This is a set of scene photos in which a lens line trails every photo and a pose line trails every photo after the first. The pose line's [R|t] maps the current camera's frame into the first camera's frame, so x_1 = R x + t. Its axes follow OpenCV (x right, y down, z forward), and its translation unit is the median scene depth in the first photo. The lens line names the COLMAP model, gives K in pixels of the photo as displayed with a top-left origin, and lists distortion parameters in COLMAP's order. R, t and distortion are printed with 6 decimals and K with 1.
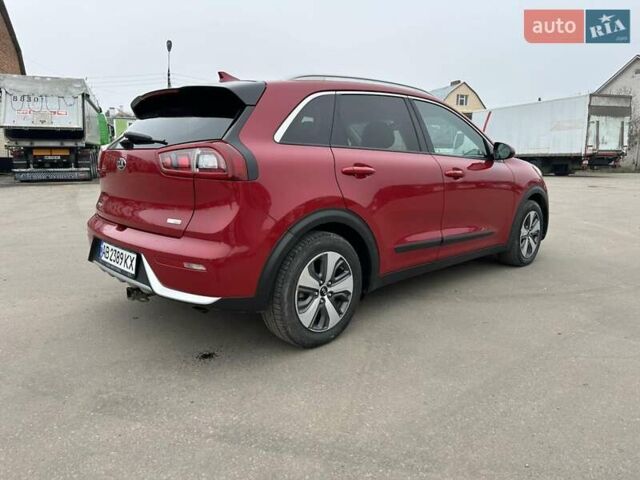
lens RADIAL K [[443.6, 0, 320.0], [0, 443.6, 240.0], [0, 0, 1]] dist [0.031790, -0.000154]
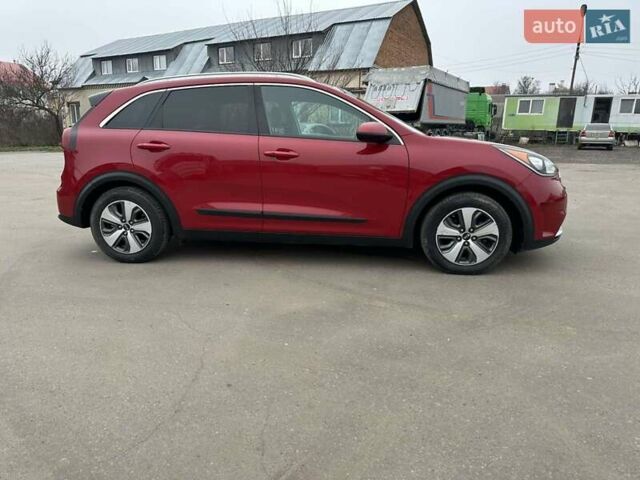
lens RADIAL K [[443.6, 0, 320.0], [0, 443.6, 240.0], [0, 0, 1]] dist [0.031790, -0.000154]
pose [[0.673860, 0.176100, -0.717566, 0.895579], [-0.143315, 0.983890, 0.106874, -0.055770], [0.724827, 0.030820, 0.688242, 0.259448]]
